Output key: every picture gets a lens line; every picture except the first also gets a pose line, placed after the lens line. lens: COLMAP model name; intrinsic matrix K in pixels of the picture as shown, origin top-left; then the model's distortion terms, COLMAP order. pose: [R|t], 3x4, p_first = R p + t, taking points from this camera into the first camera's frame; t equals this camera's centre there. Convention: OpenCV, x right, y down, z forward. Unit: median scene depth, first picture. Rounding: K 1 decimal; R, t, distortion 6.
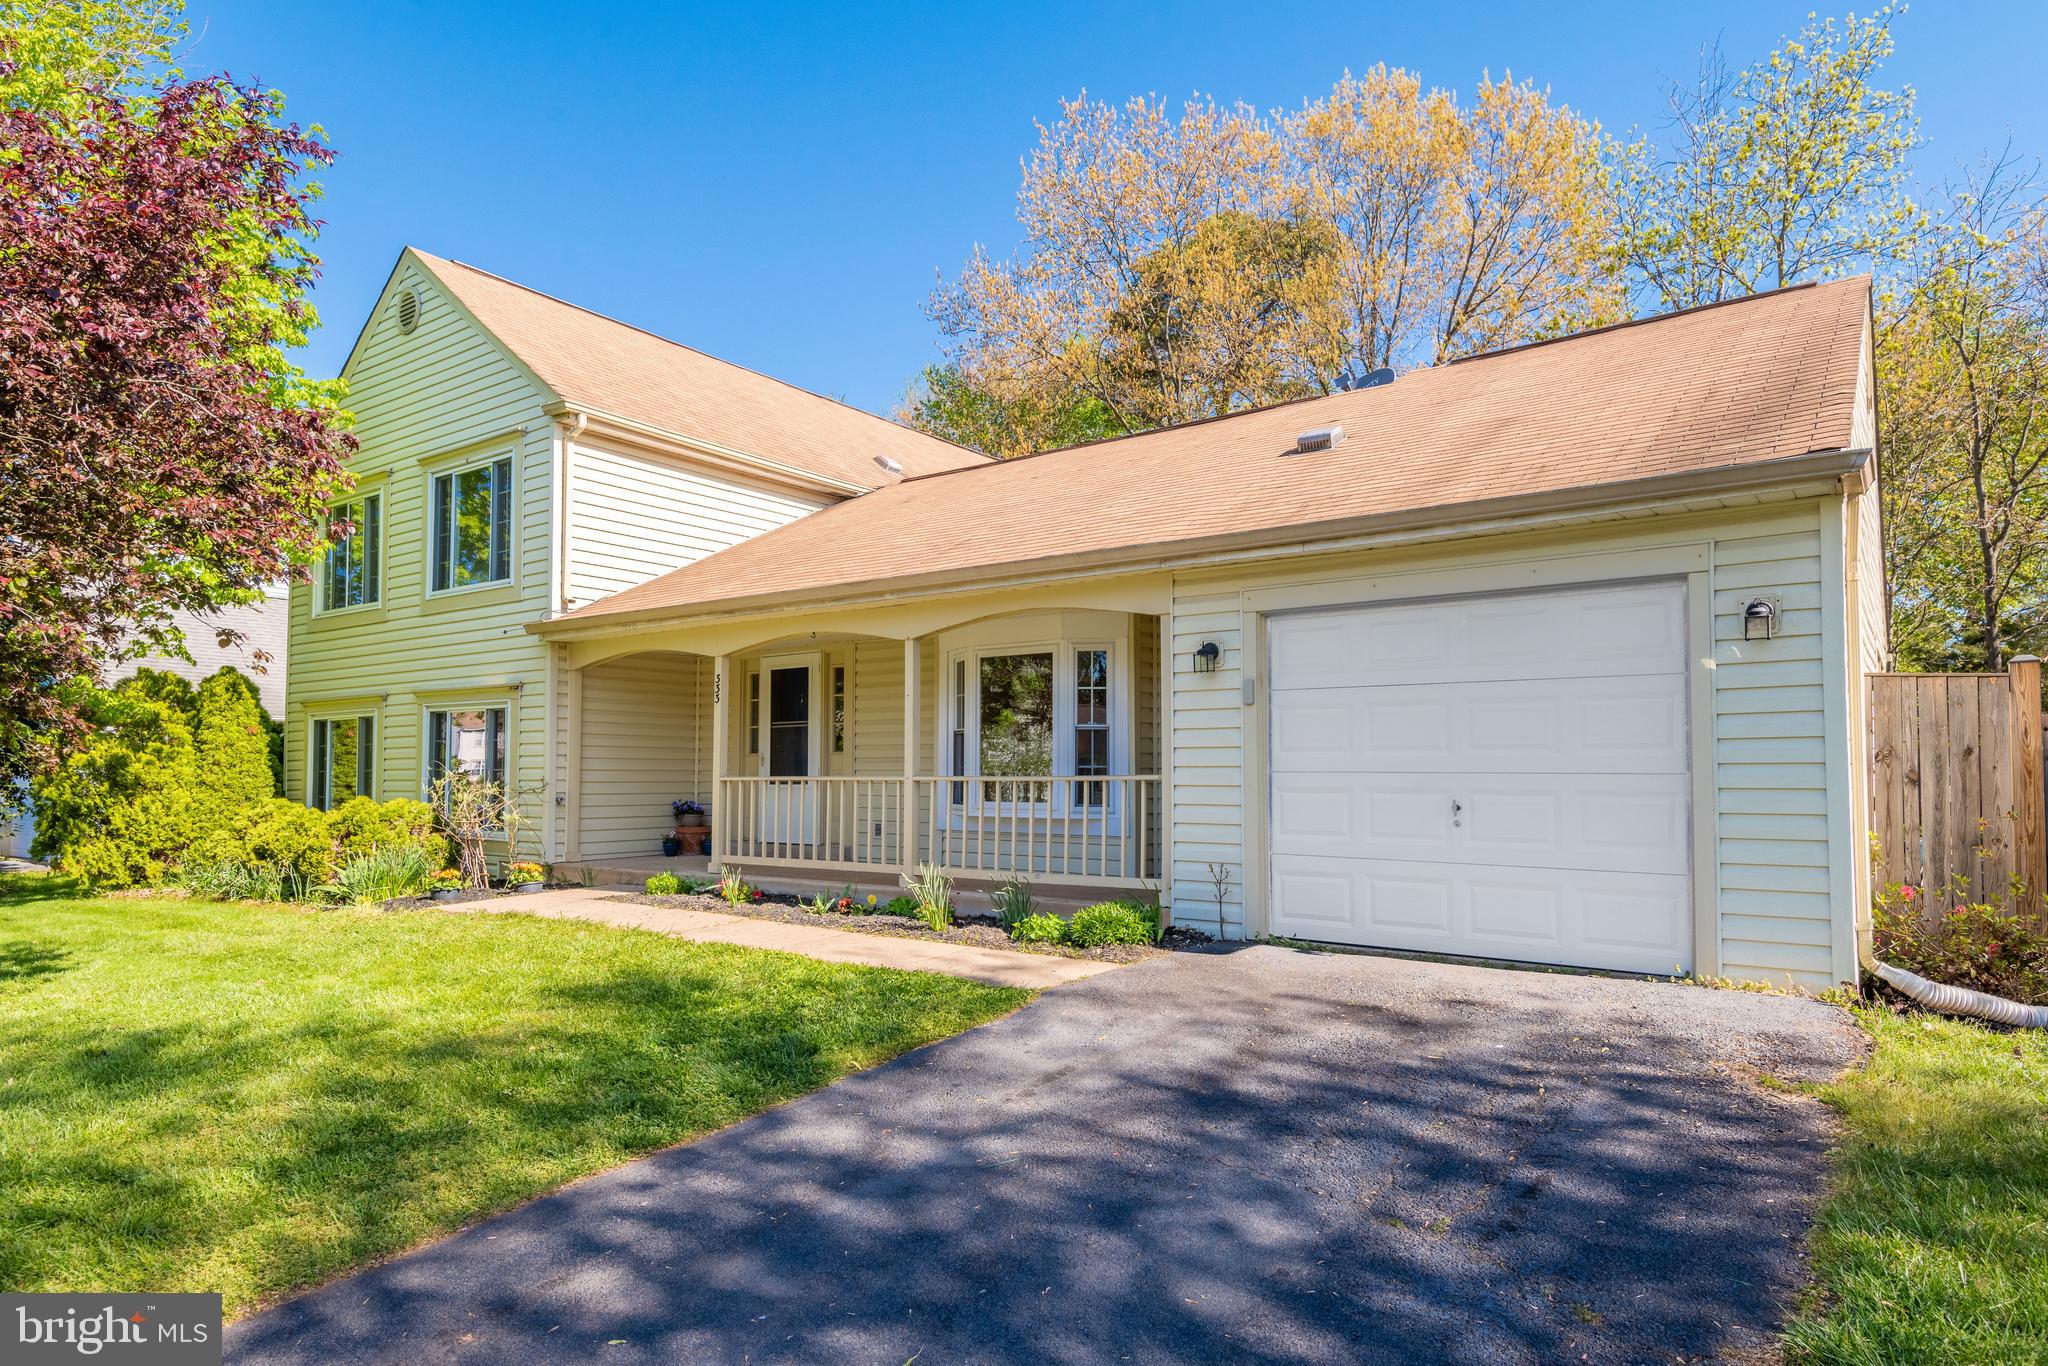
lens RADIAL K [[1138.9, 0, 1035.5], [0, 1138.9, 699.8], [0, 0, 1]] dist [0.025883, 0.000316]
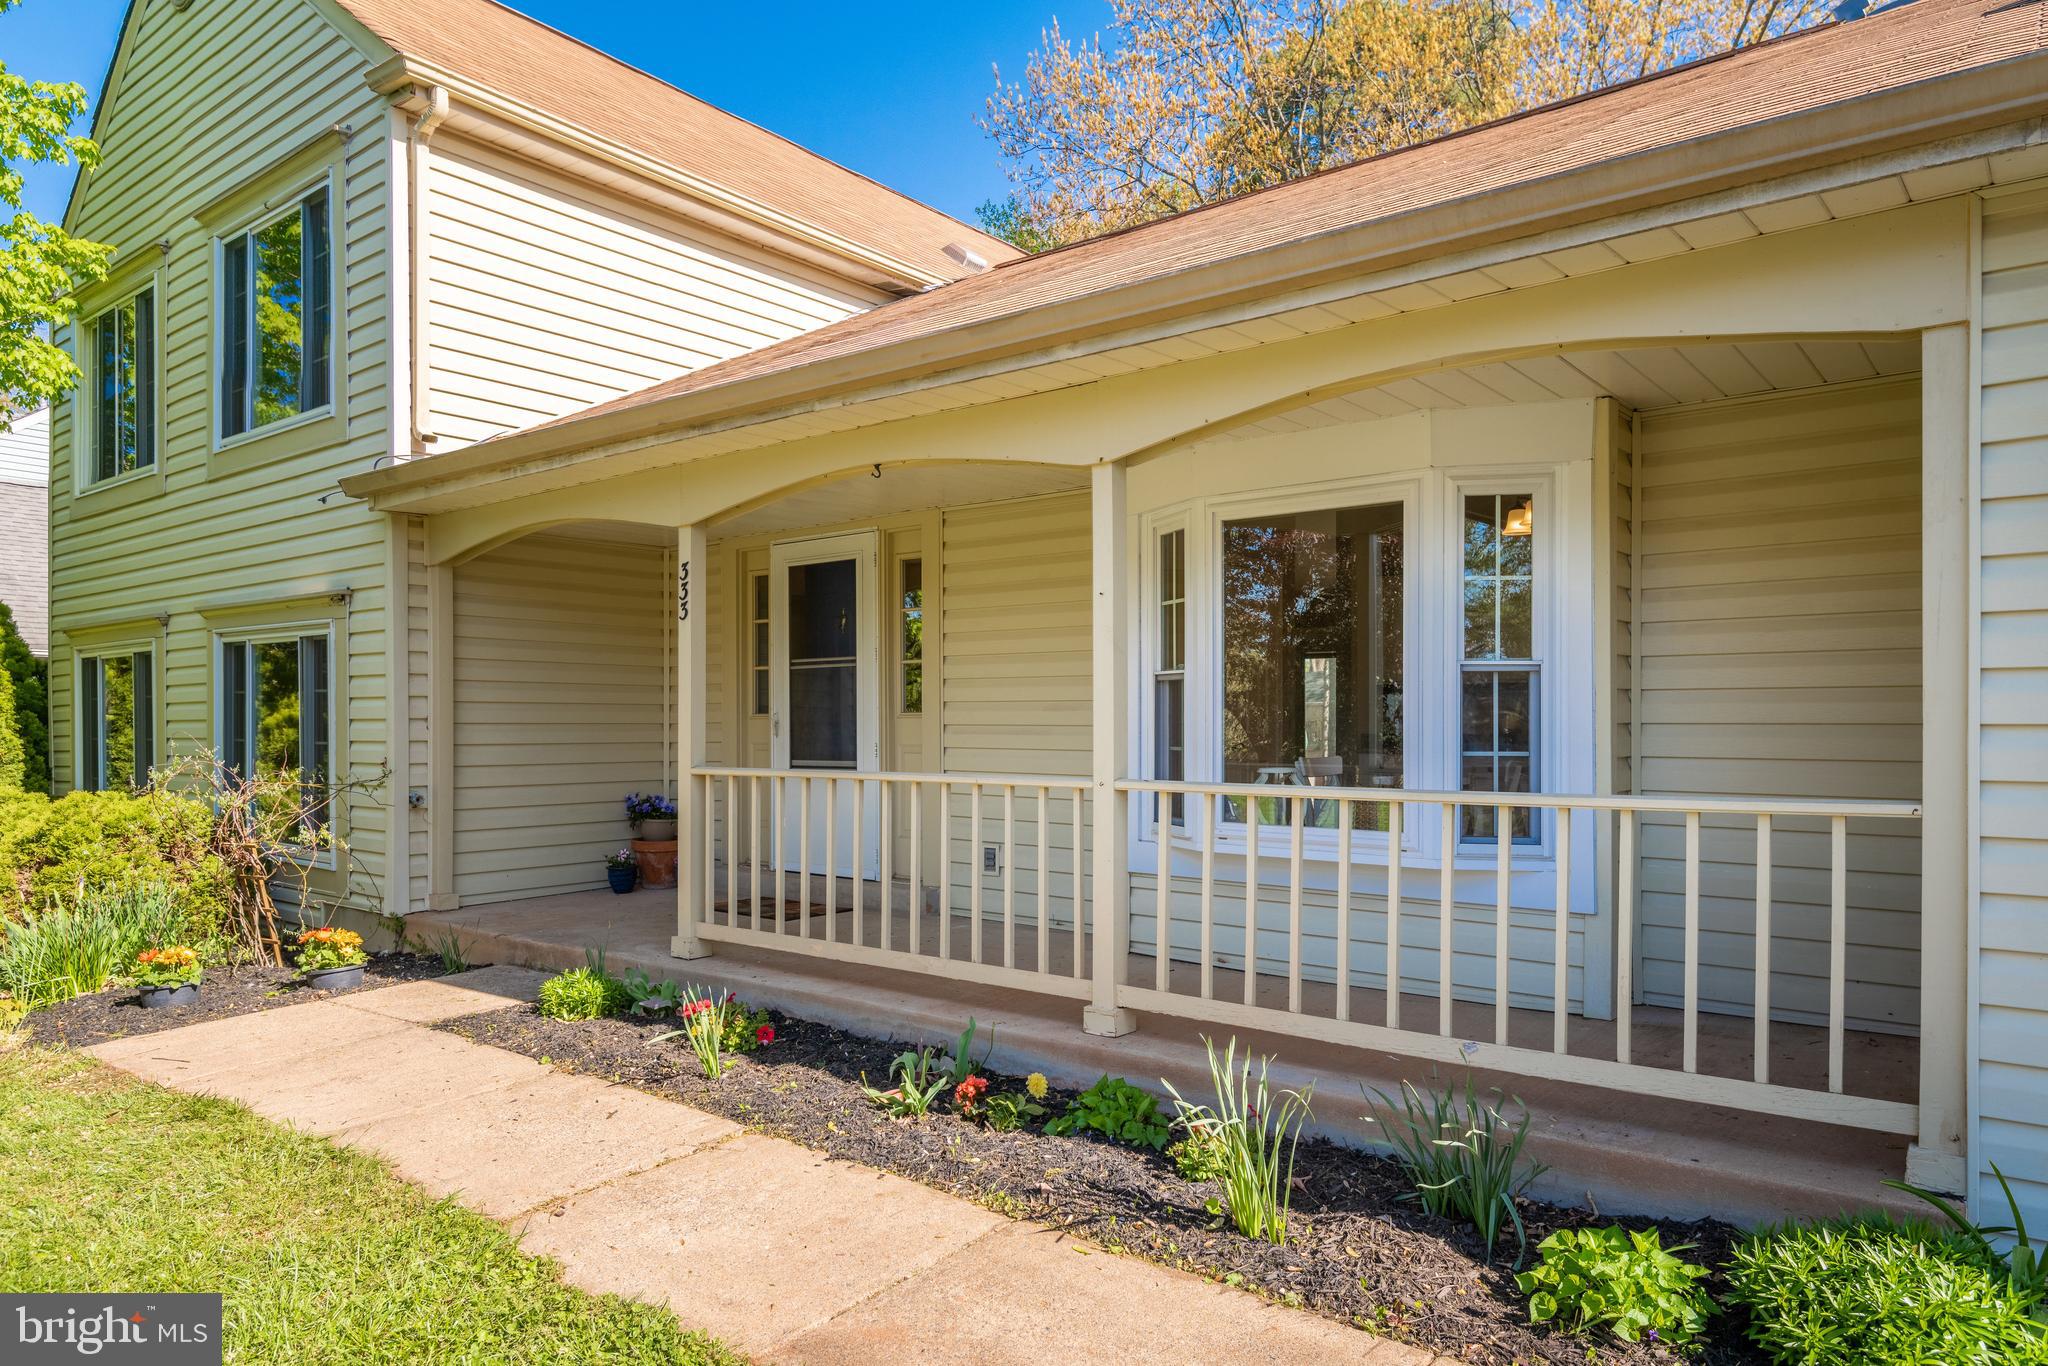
lens RADIAL K [[1281.9, 0, 1019.0], [0, 1281.9, 722.1], [0, 0, 1]] dist [-0.005577, -0.000238]
pose [[0.998684, 0.000930, -0.051278, -0.090602], [0.002425, 0.997861, 0.065330, 0.009869], [0.051229, -0.065368, 0.996545, 0.390401]]
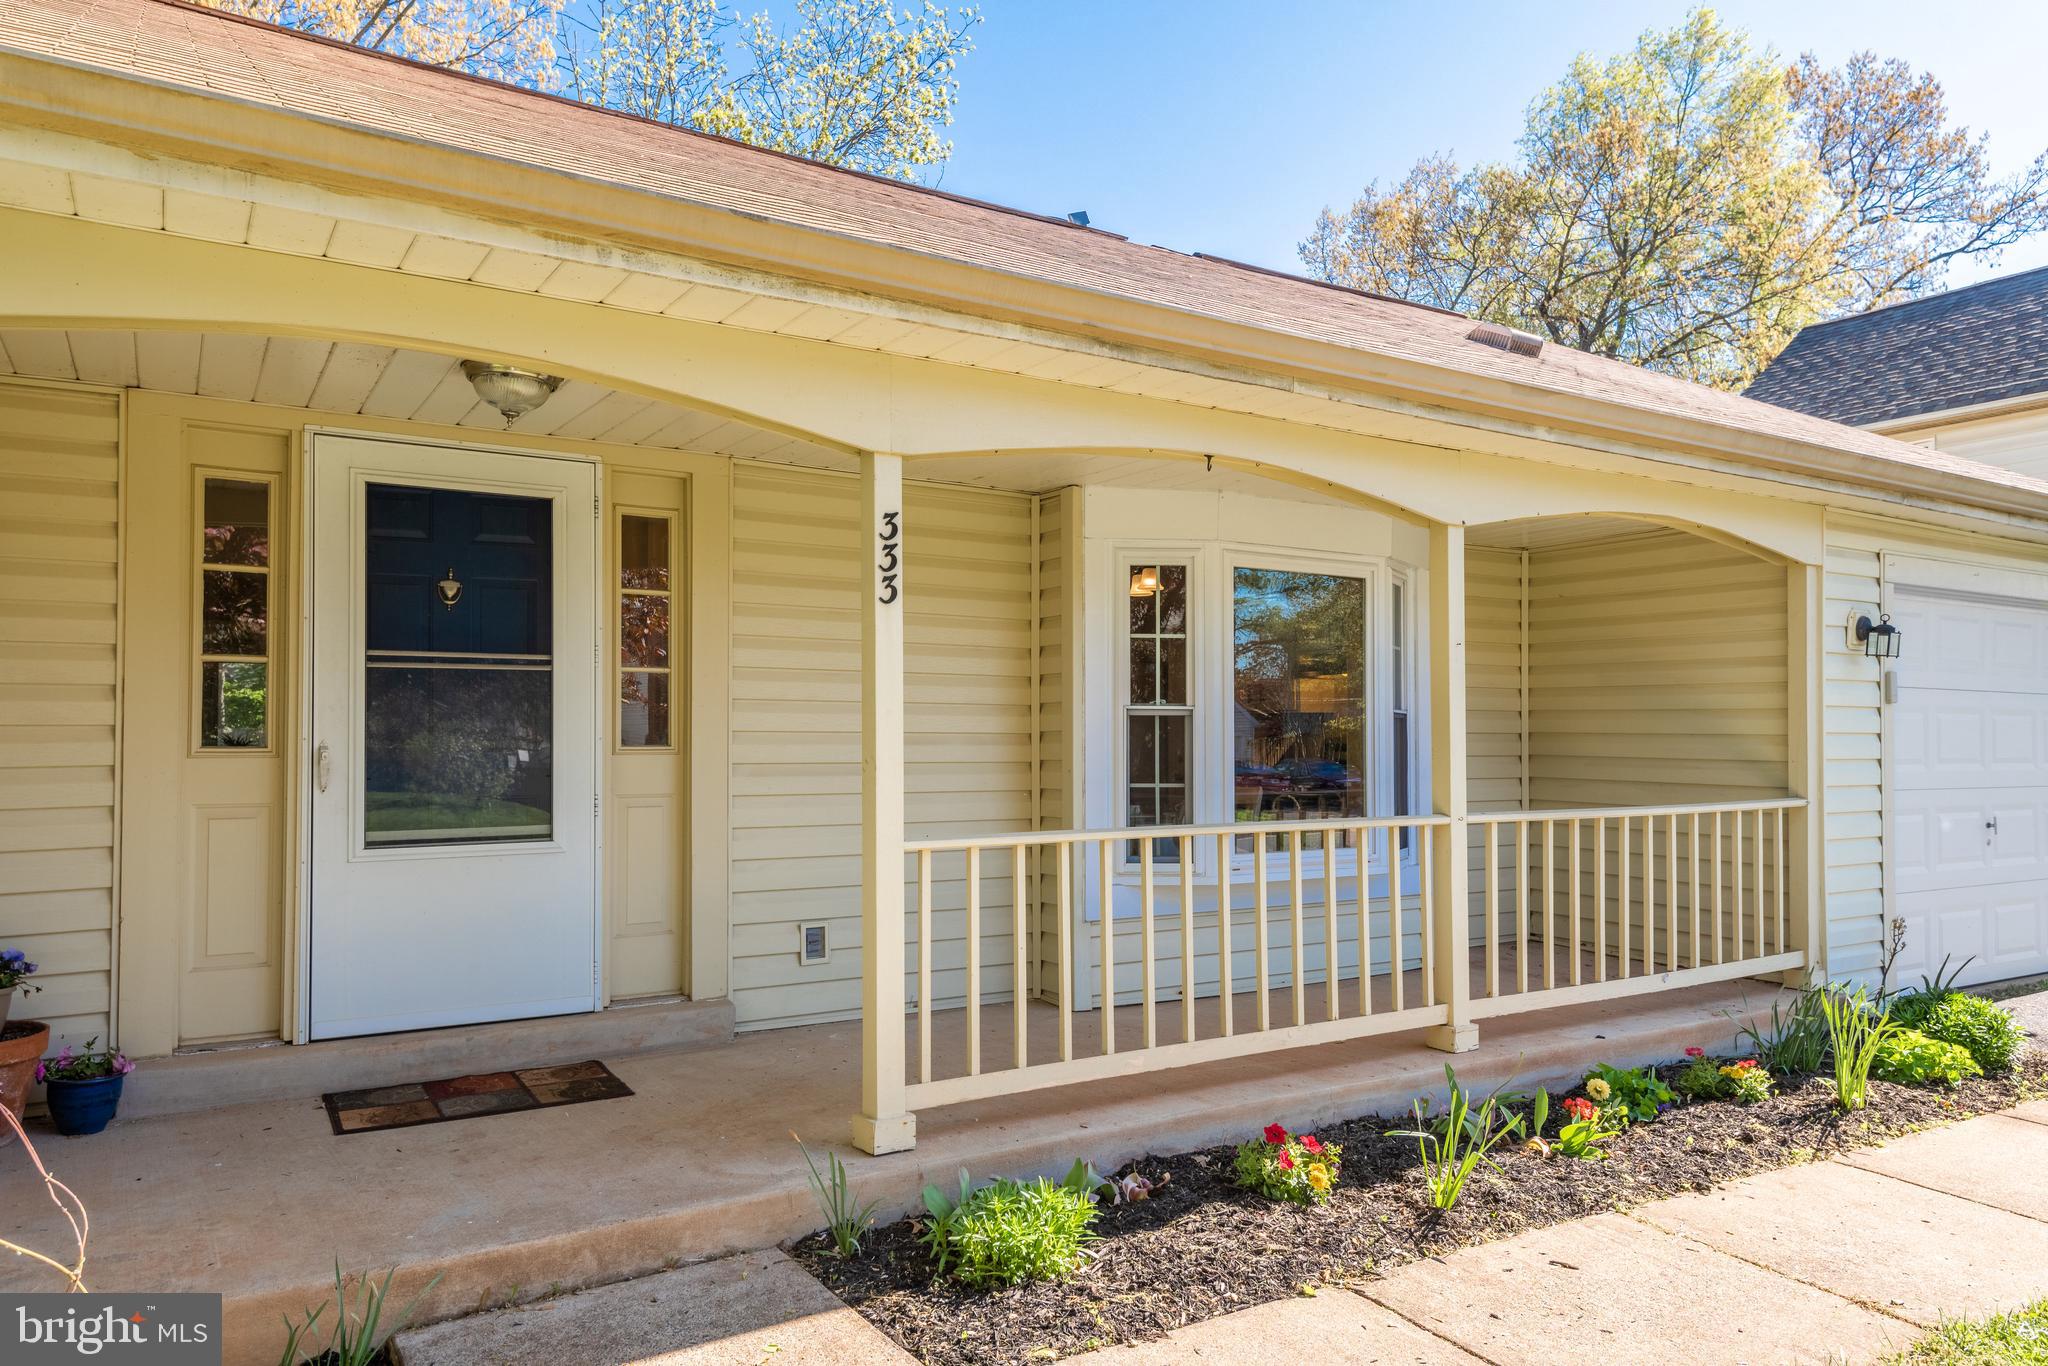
lens RADIAL K [[1403.5, 0, 1033.1], [0, 1403.5, 683.0], [0, 0, 1]] dist [-0.003083, 0.000175]
pose [[0.372974, 0.043308, 0.926831, -0.551289], [-0.060084, 0.997941, -0.022452, 0.027398], [-0.925894, -0.047314, 0.374808, 0.725832]]
